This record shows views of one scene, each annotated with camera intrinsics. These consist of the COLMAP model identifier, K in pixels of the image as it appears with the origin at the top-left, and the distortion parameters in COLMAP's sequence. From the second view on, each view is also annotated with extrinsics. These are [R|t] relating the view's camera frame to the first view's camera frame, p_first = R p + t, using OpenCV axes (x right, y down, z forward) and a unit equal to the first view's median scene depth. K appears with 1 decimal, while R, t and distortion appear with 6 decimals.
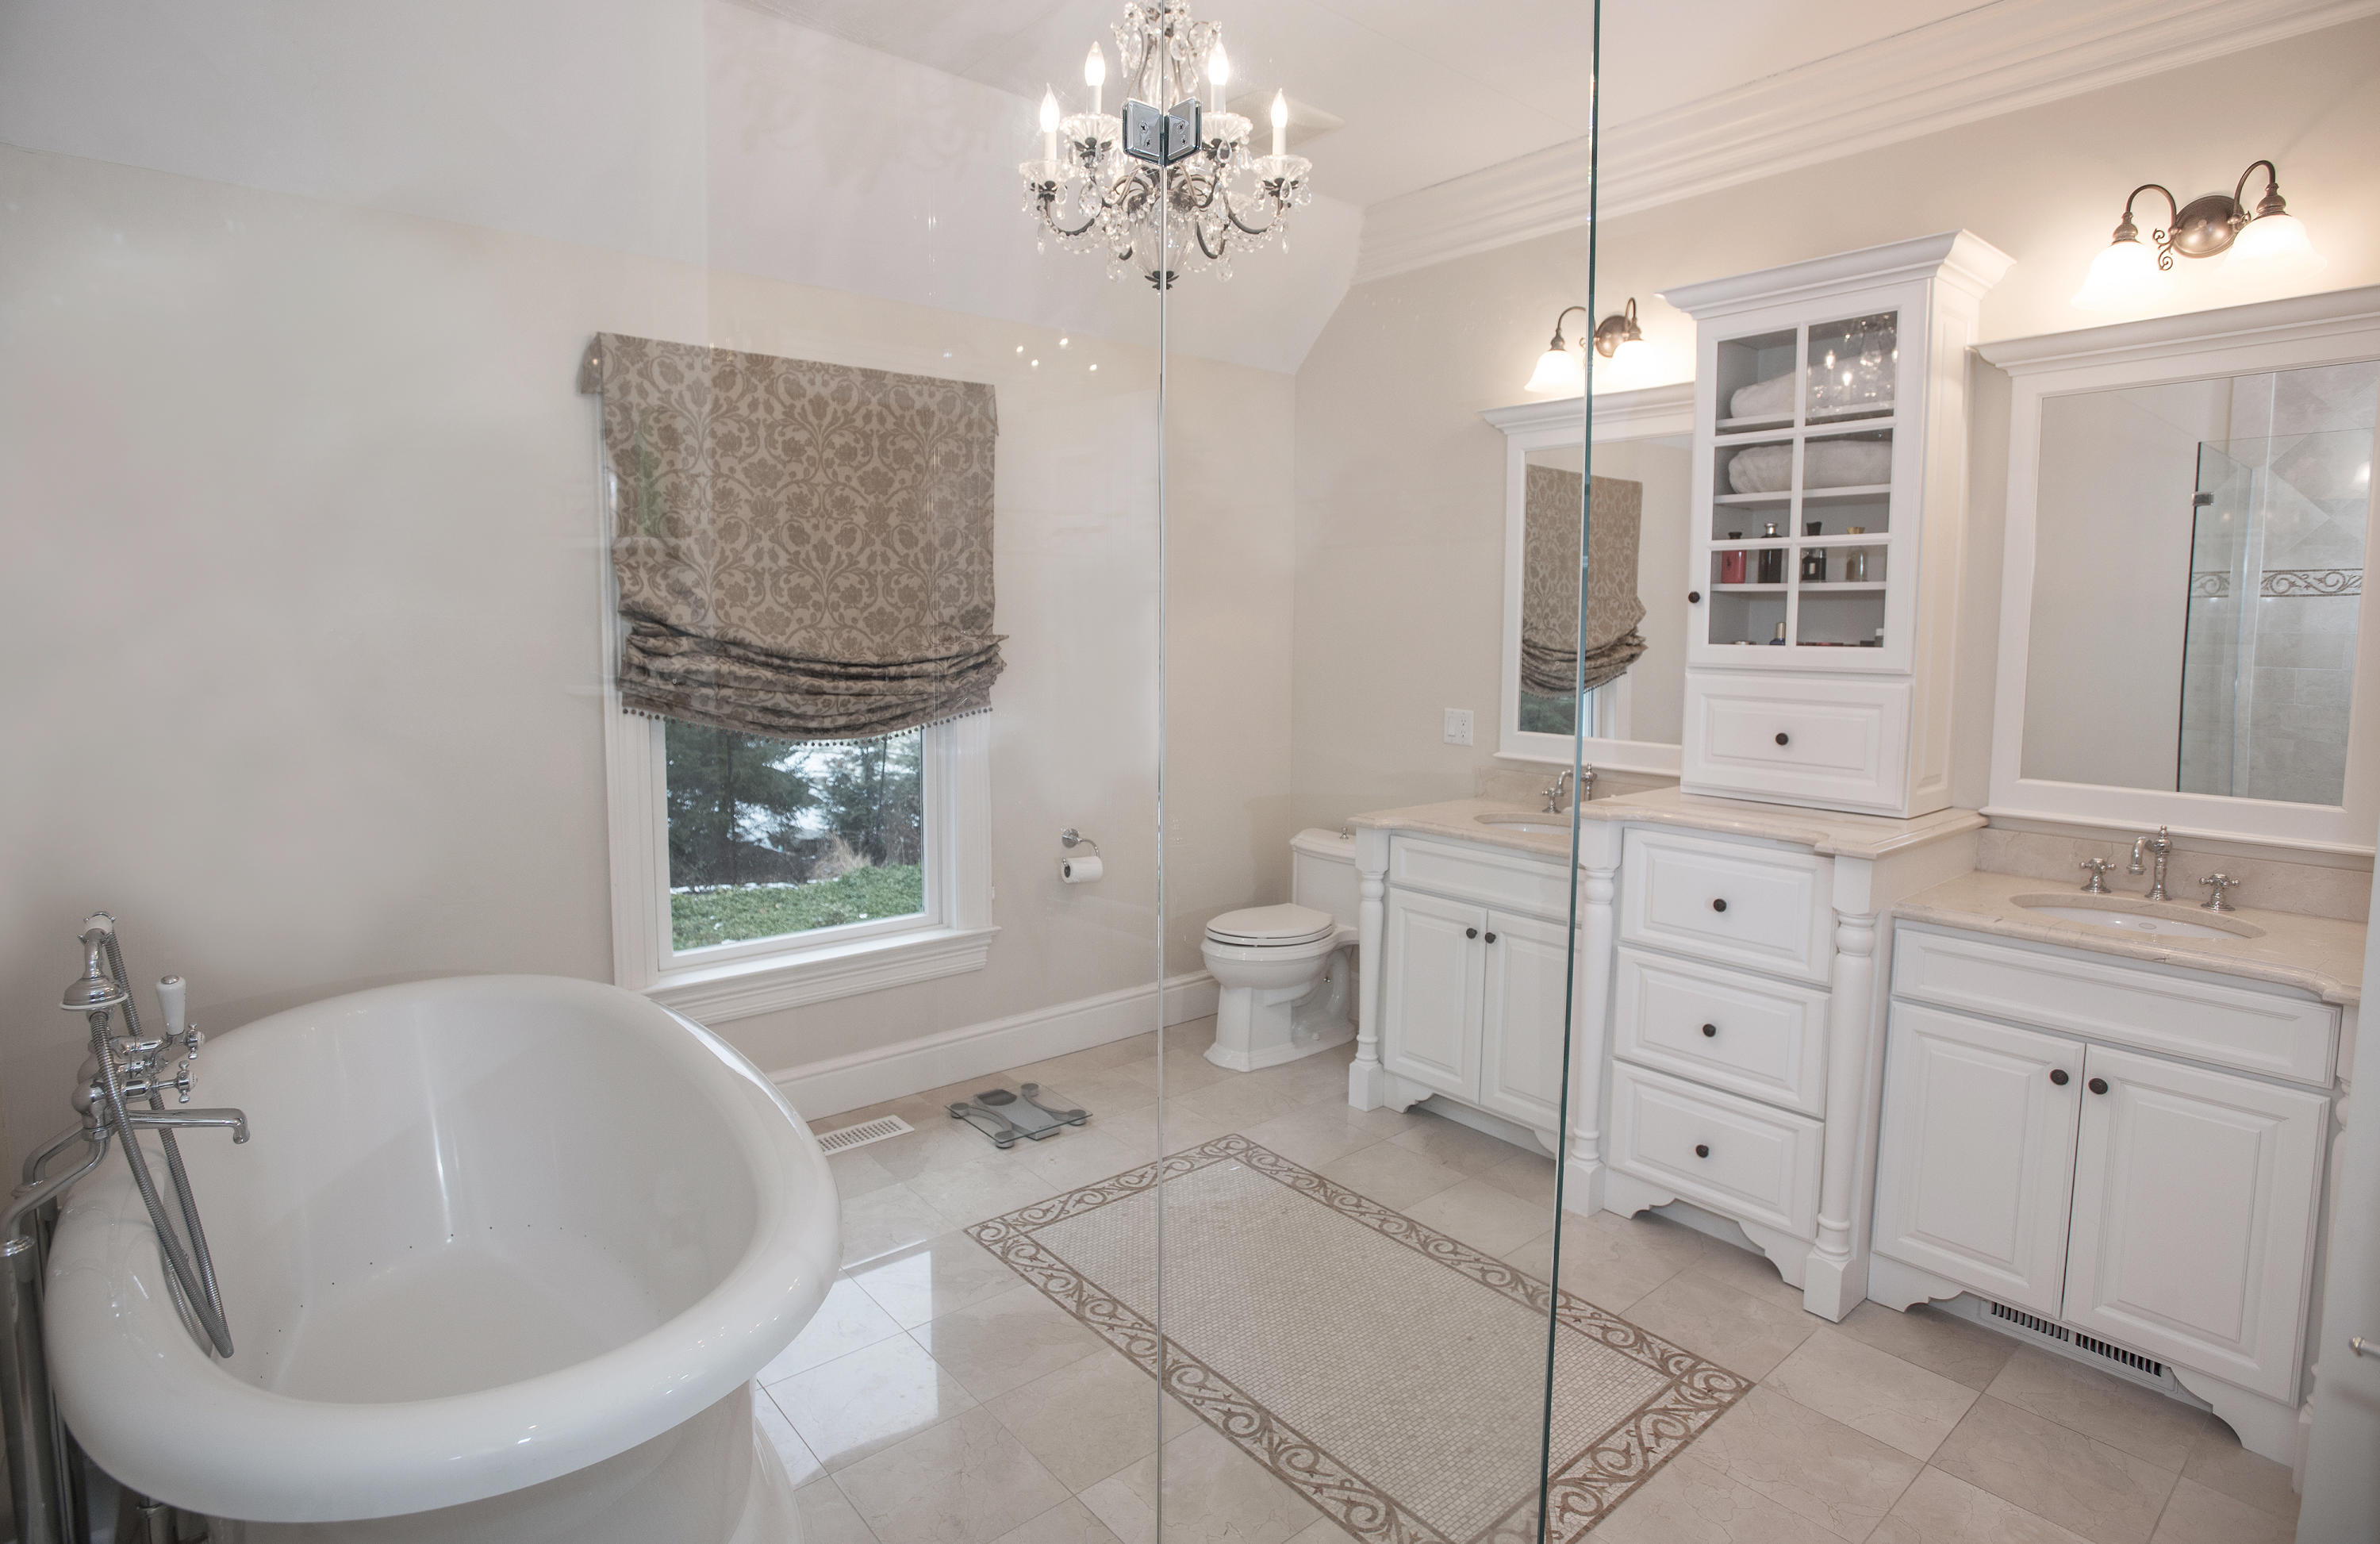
lens RADIAL K [[1220.2, 0, 1196.1], [0, 1220.2, 713.4], [0, 0, 1]] dist [-0.002060, 0.034957]
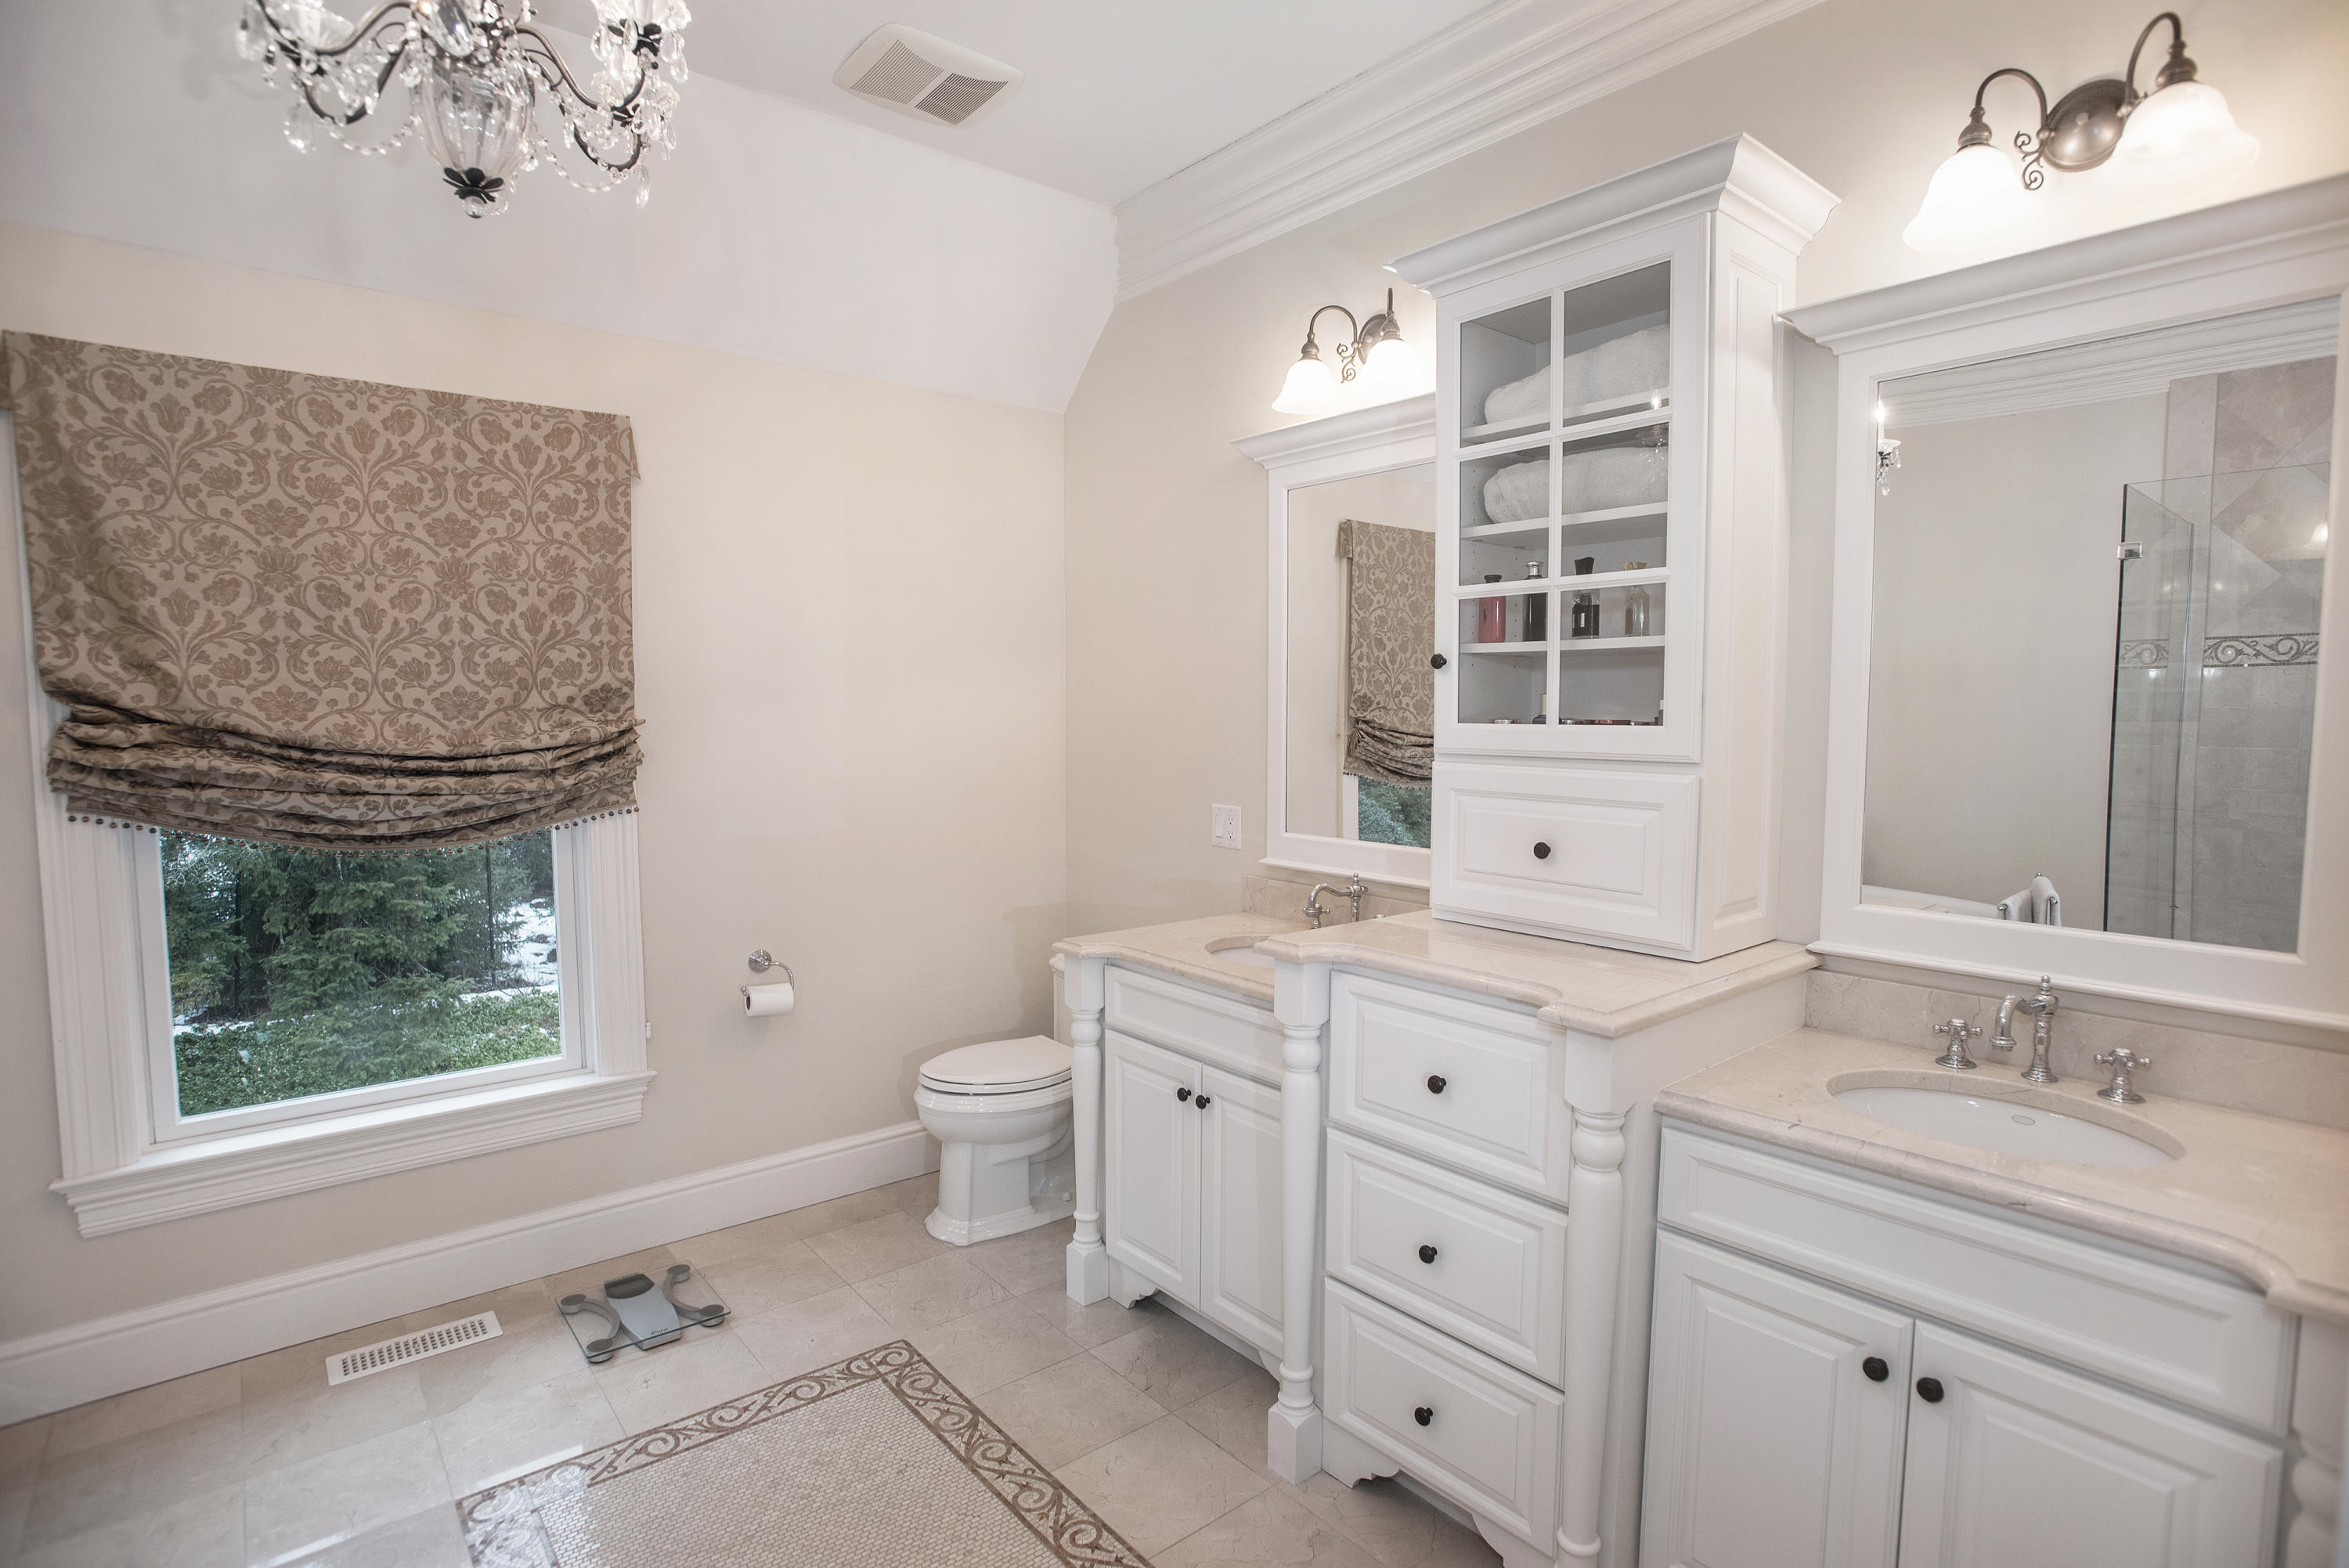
lens RADIAL K [[1154.2, 0, 1174.5], [0, 1154.2, 784.0], [0, 0, 1]] dist [-0.017742, 0.027853]
pose [[0.999417, -0.005984, -0.033599, 0.255027], [0.005640, 0.999931, -0.010337, -0.012021], [0.033658, 0.010142, 0.999382, 0.267492]]
